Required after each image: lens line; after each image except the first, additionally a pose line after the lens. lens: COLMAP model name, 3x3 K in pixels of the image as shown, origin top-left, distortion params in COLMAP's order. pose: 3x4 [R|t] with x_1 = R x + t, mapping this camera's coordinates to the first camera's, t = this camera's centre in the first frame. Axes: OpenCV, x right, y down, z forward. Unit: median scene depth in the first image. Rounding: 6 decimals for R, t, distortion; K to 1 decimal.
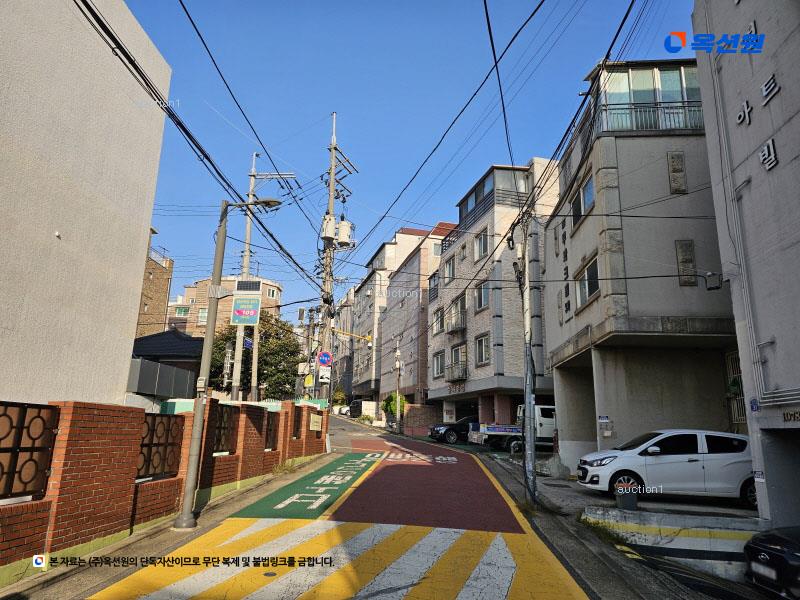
lens RADIAL K [[536.7, 0, 380.2], [0, 536.7, 297.3], [0, 0, 1]] dist [0.081811, -0.073799]
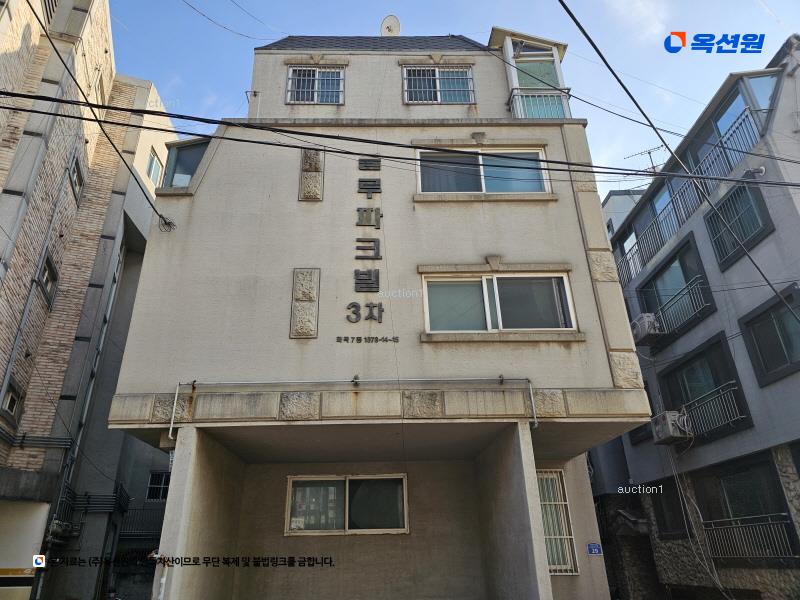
lens RADIAL K [[536.7, 0, 380.2], [0, 536.7, 297.3], [0, 0, 1]] dist [0.081811, -0.073799]
pose [[-0.099740, 0.408204, 0.907426, -0.061835], [-0.240338, 0.875087, -0.420073, 0.150145], [-0.965551, -0.259987, 0.010826, 0.749099]]
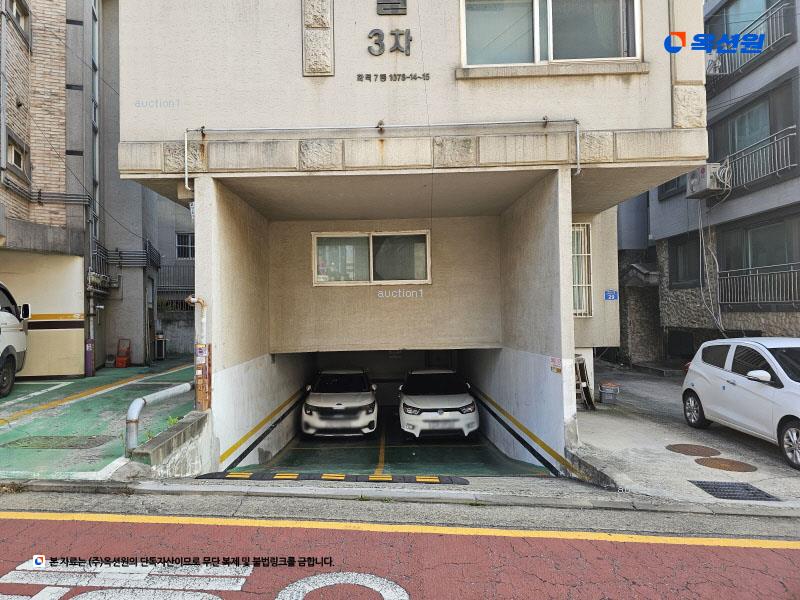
lens RADIAL K [[536.7, 0, 380.2], [0, 536.7, 297.3], [0, 0, 1]] dist [0.081811, -0.073799]
pose [[-0.073954, 0.004173, 0.997253, -0.035822], [-0.236835, 0.971309, -0.021627, 0.157672], [-0.968731, -0.237784, -0.070844, 0.752932]]
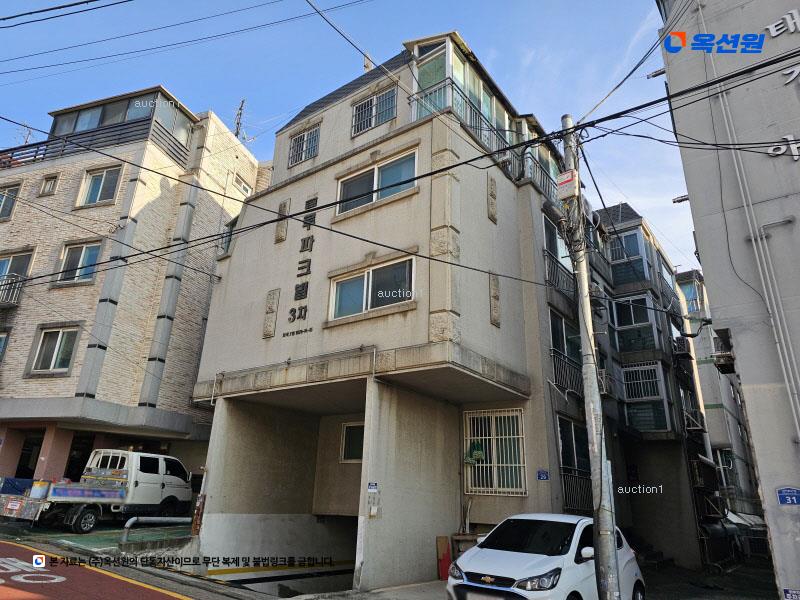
lens RADIAL K [[536.7, 0, 380.2], [0, 536.7, 297.3], [0, 0, 1]] dist [0.081811, -0.073799]
pose [[0.536637, 0.296723, 0.789922, -0.111324], [-0.234924, 0.951659, -0.197881, 0.082506], [-0.810452, -0.079381, 0.580402, 0.393635]]
